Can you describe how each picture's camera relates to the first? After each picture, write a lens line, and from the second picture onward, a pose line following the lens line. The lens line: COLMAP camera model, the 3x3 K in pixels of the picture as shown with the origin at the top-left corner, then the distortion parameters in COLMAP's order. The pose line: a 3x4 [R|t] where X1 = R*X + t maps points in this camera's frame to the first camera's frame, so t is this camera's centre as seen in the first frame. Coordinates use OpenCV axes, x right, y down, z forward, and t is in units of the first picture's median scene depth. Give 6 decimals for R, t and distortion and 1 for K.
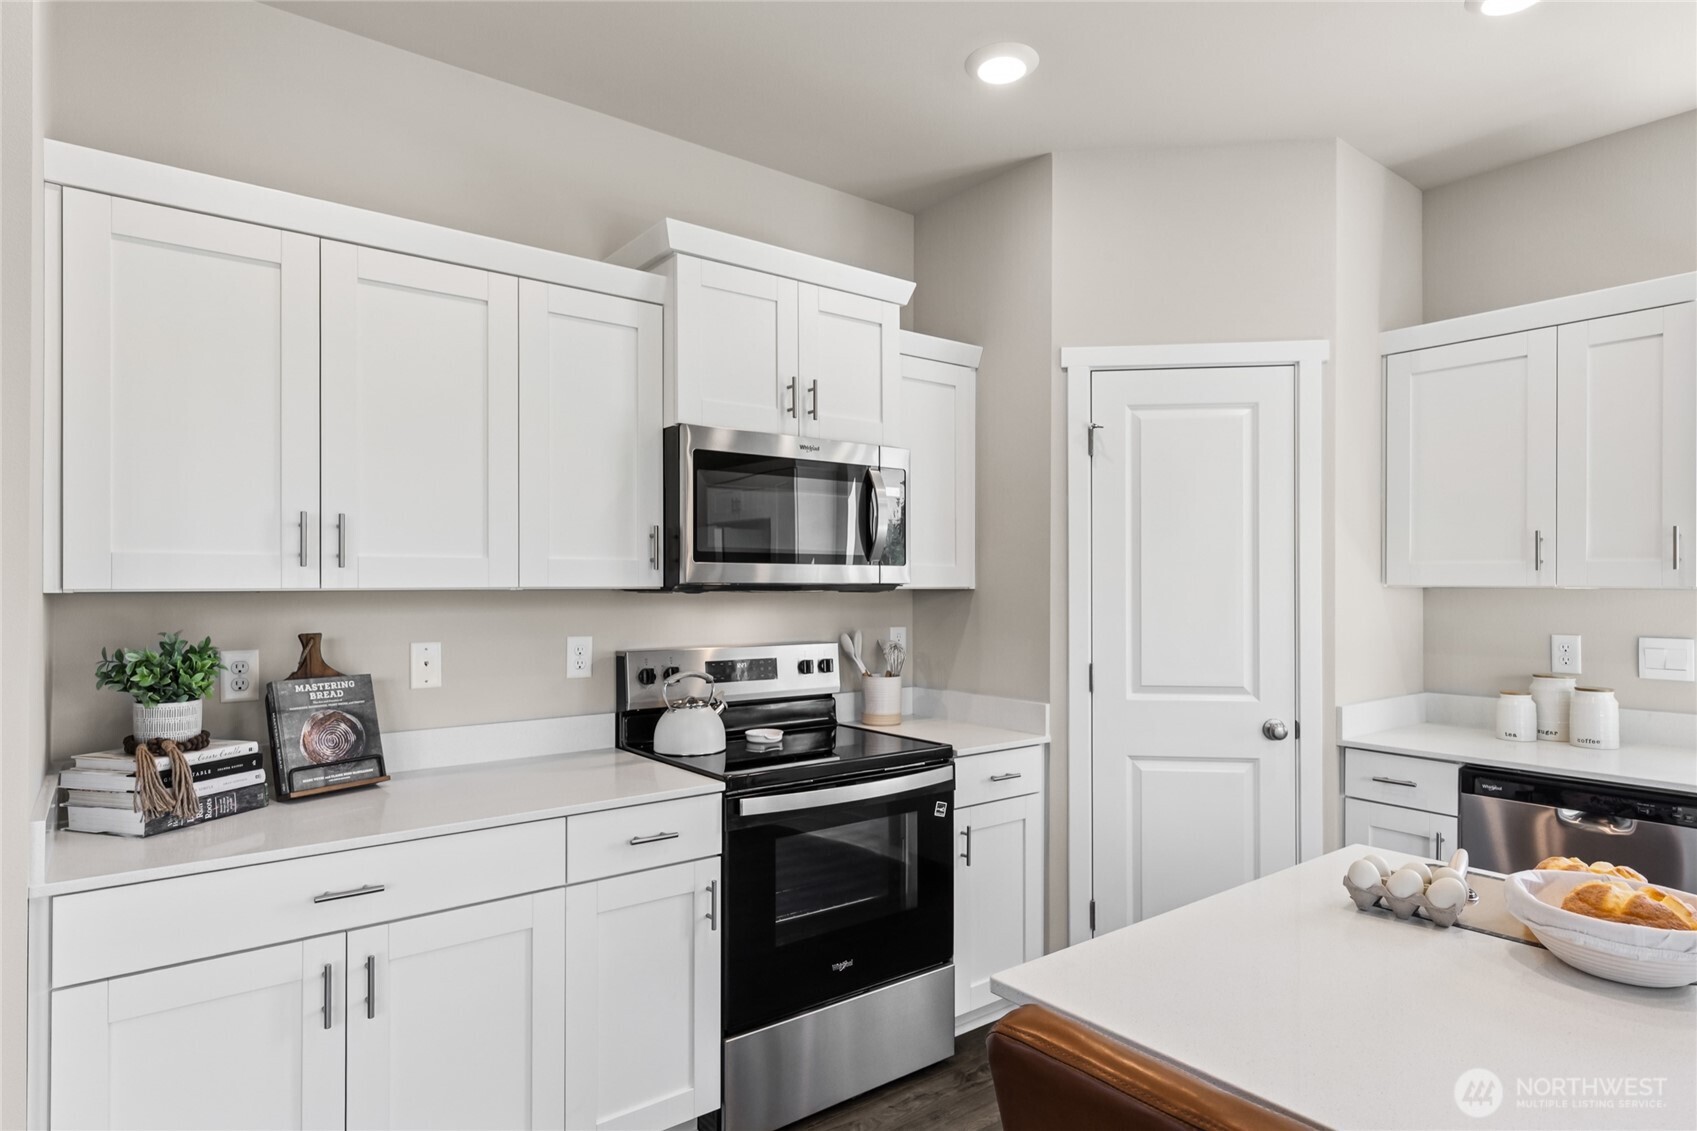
lens RADIAL K [[927.6, 0, 837.0], [0, 927.6, 575.0], [0, 0, 1]] dist [-0.001677, -0.001542]
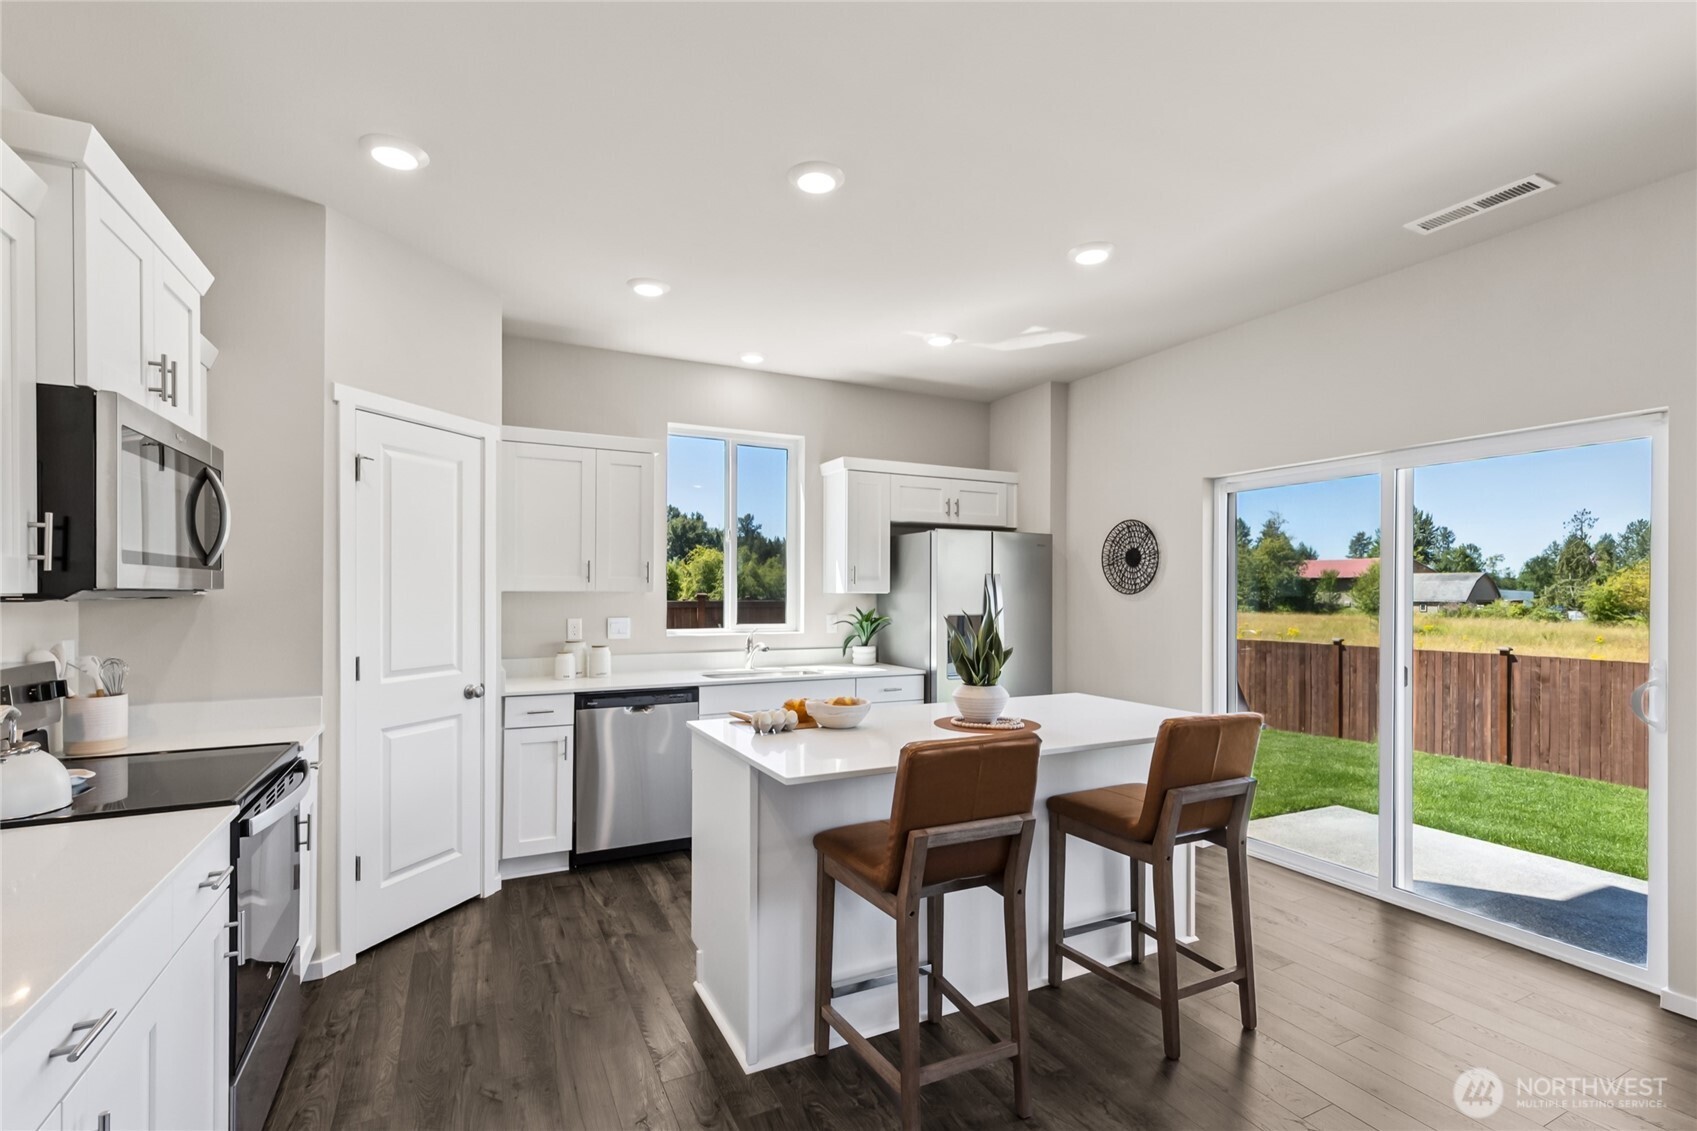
lens RADIAL K [[780.8, 0, 865.8], [0, 780.8, 597.1], [0, 0, 1]] dist [-0.001134, 0.000481]
pose [[0.165288, -0.009073, 0.986204, -0.658648], [-0.011987, 0.999865, 0.011208, -0.000021], [-0.986172, -0.013674, 0.165157, 0.214104]]
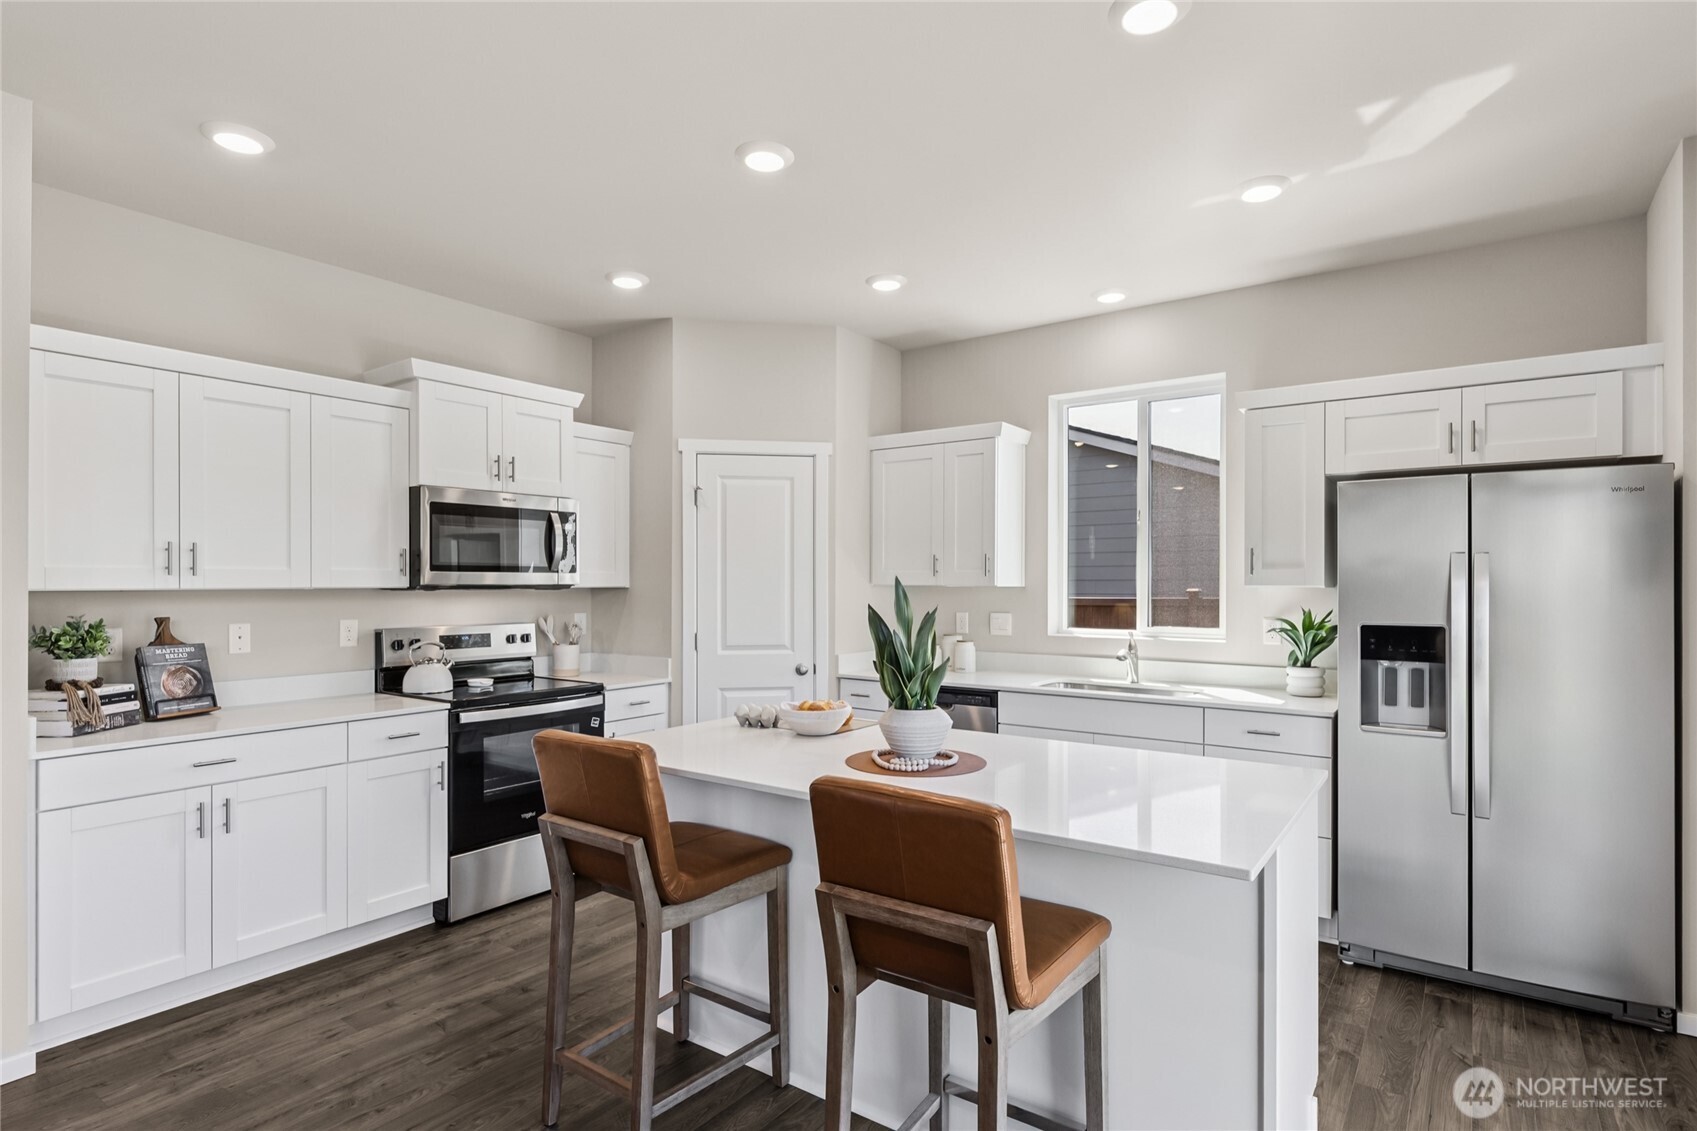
lens RADIAL K [[859.5, 0, 846.7], [0, 859.5, 578.6], [0, 0, 1]] dist [-0.013310, -0.001201]
pose [[0.958263, -0.000274, 0.285889, 0.104133], [-0.001047, 0.999989, 0.004469, -0.007999], [-0.285888, -0.004582, 0.958252, -0.579561]]
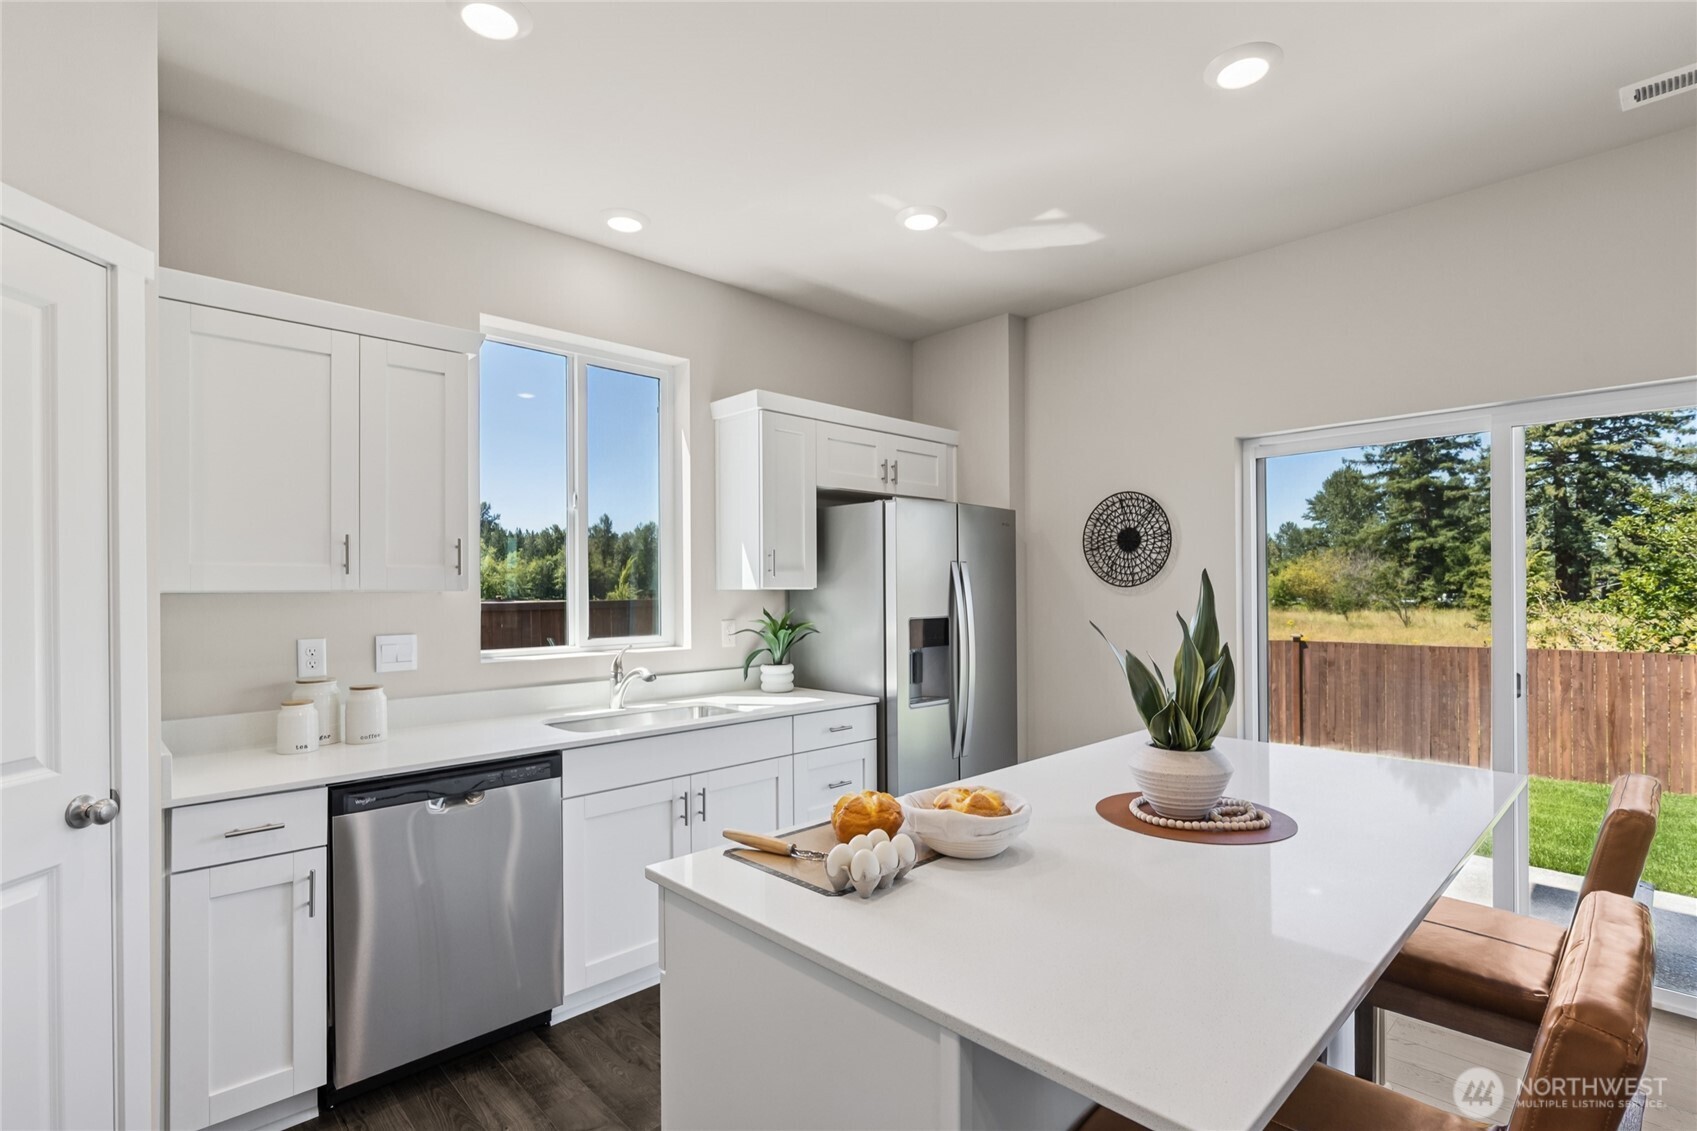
lens RADIAL K [[797.9, 0, 853.8], [0, 797.9, 590.8], [0, 0, 1]] dist [-0.008387, -0.002971]
pose [[-0.122026, -0.006914, 0.992503, -0.157860], [-0.002600, 0.999975, 0.006647, 0.005498], [-0.992524, -0.001770, -0.122041, 0.563845]]
